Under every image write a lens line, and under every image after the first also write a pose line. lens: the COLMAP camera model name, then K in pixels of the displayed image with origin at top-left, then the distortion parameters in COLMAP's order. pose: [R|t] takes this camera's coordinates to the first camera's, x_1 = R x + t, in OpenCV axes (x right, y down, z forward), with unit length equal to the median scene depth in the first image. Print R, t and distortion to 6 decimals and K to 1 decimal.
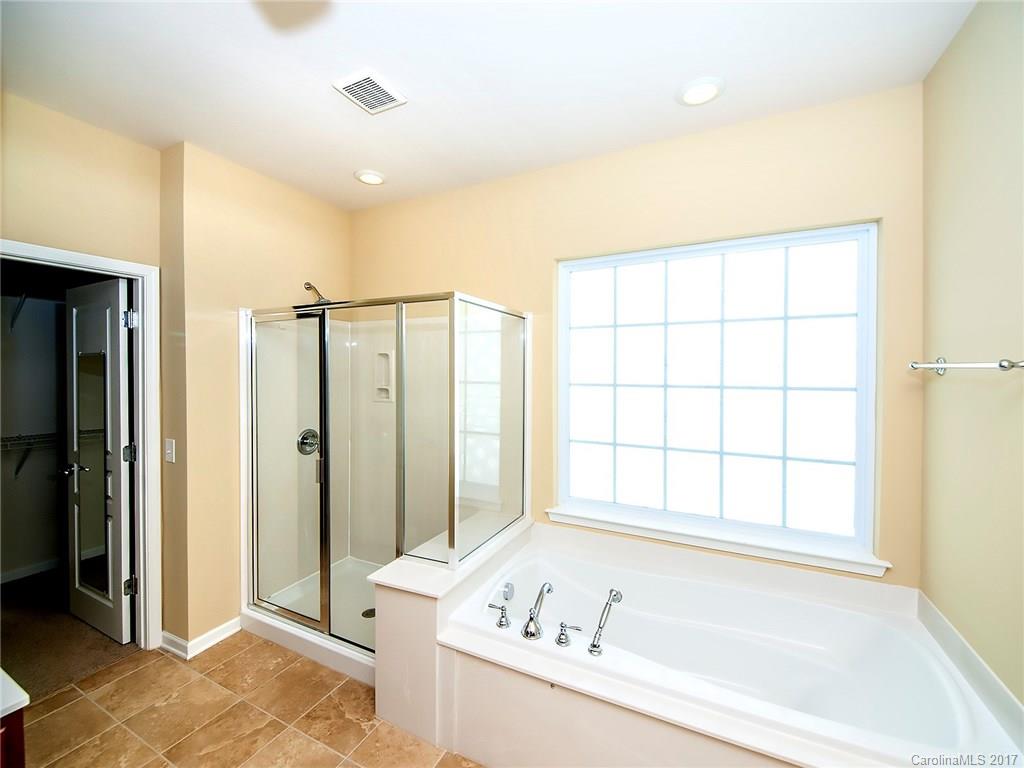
lens RADIAL K [[418.2, 0, 510.5], [0, 418.2, 379.5], [0, 0, 1]] dist [0.008341, -0.003732]
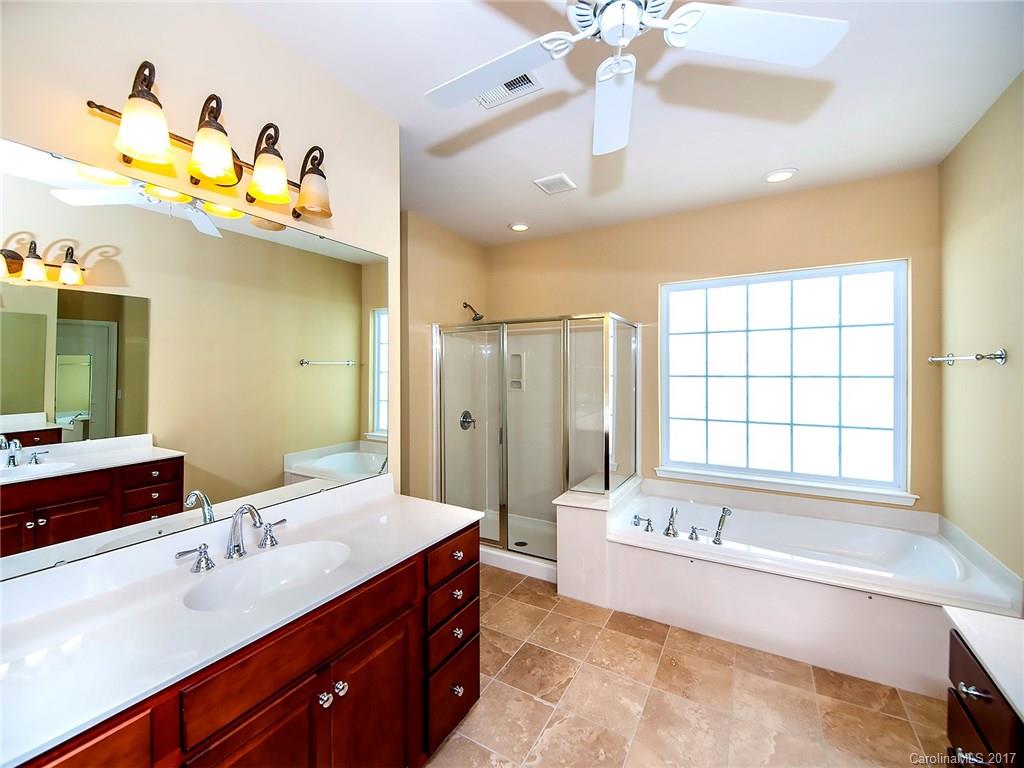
lens RADIAL K [[418.2, 0, 513.6], [0, 418.2, 376.8], [0, 0, 1]] dist [0.008341, -0.003732]
pose [[0.997629, -0.005690, -0.068591, -0.318661], [0.005184, 0.999958, -0.007556, 0.025653], [0.068631, 0.007182, 0.997616, -0.446538]]
